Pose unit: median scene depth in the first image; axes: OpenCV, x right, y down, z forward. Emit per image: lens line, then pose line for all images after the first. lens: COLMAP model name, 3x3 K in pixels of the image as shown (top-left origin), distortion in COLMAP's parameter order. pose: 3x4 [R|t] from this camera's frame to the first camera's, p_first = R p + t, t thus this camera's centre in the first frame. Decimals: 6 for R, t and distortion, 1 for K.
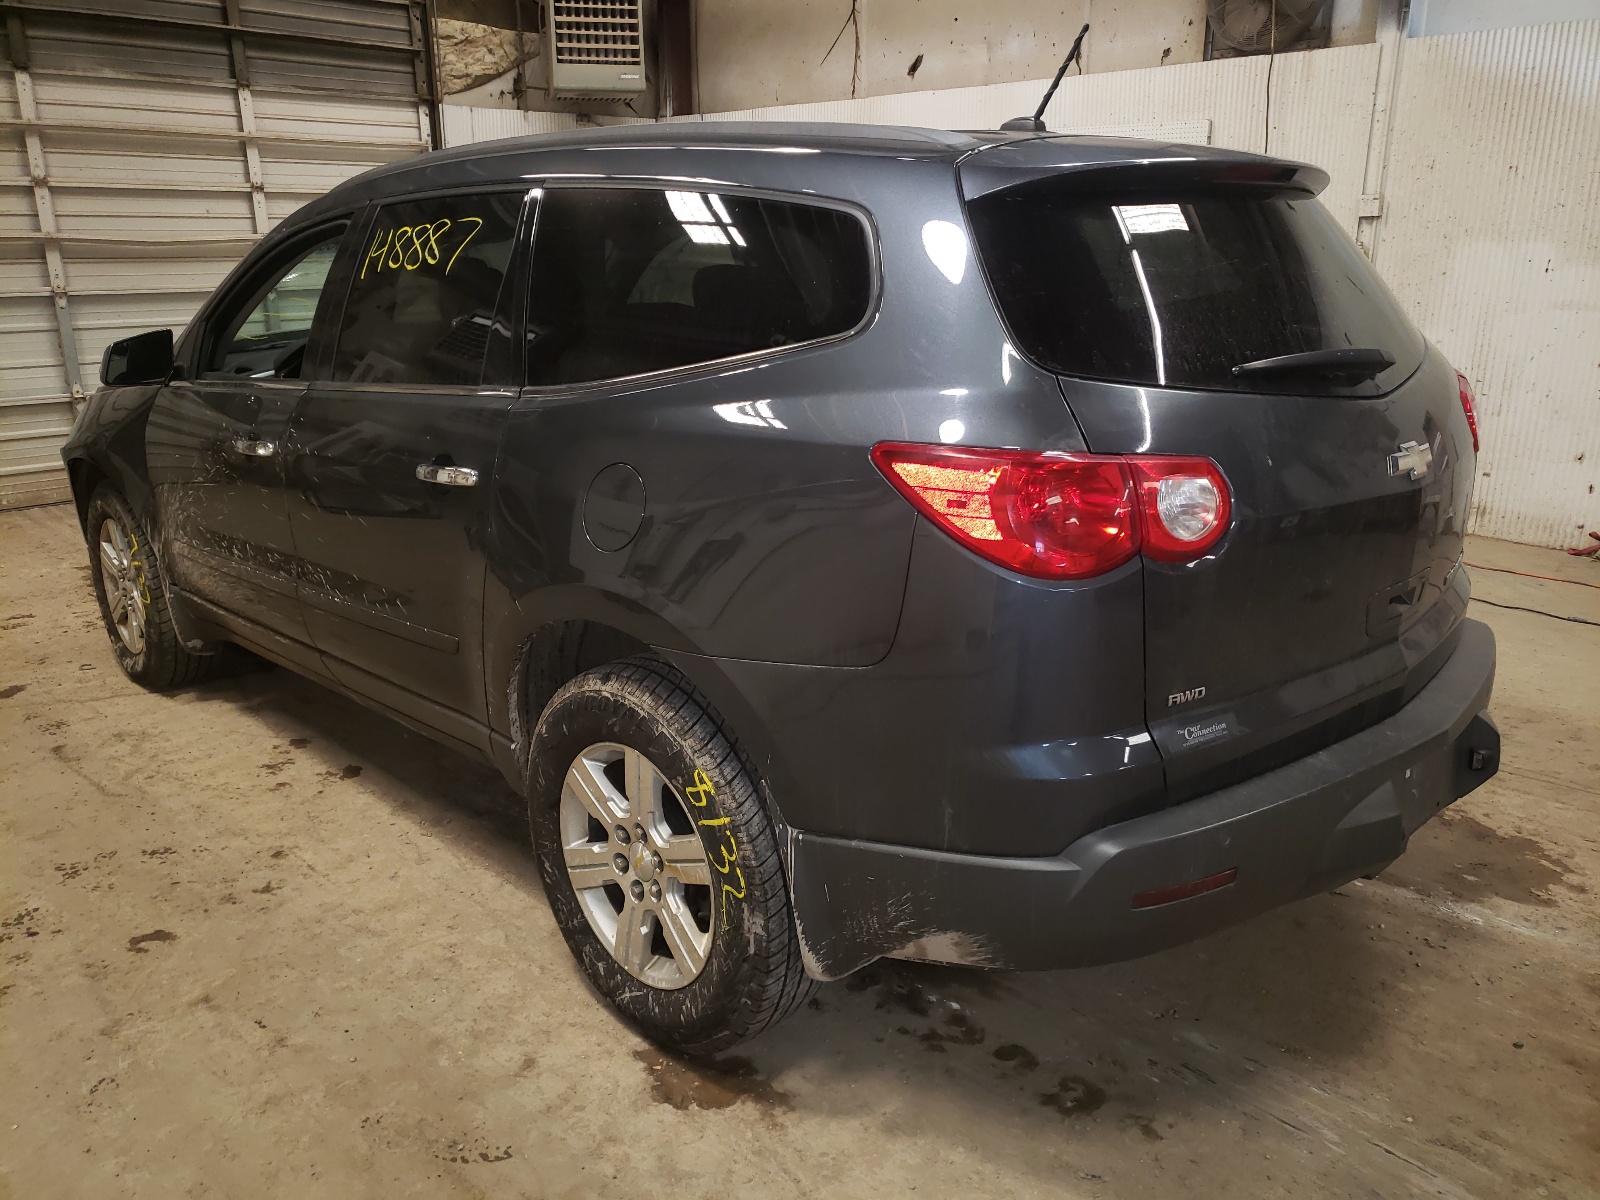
lens RADIAL K [[1308.3, 0, 798.9], [0, 1308.3, 606.0], [0, 0, 1]] dist [0.033582, -0.014446]
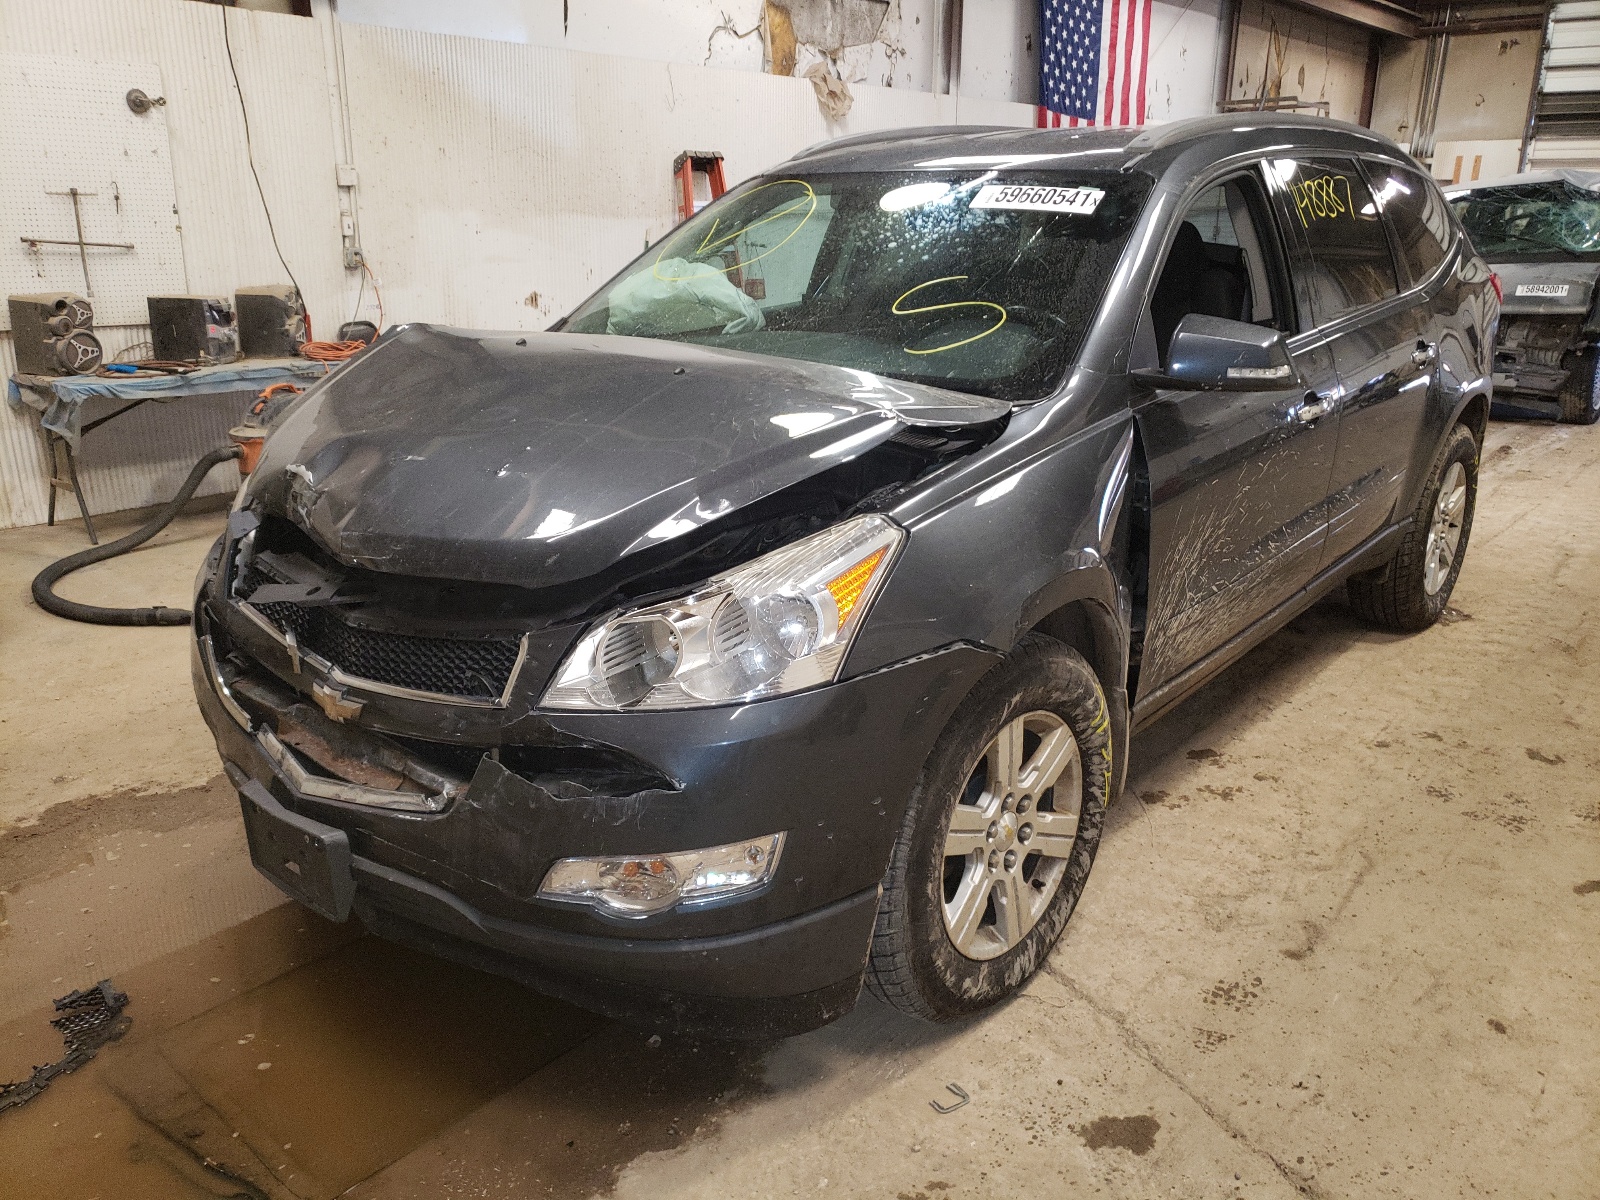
lens RADIAL K [[1308.3, 0, 799.1], [0, 1308.3, 600.6], [0, 0, 1]] dist [0.033582, -0.014446]
pose [[-0.130989, -0.291489, 0.947563, -1.185640], [0.273516, 0.908077, 0.317152, -0.364794], [-0.952906, 0.300718, -0.039222, 1.287641]]
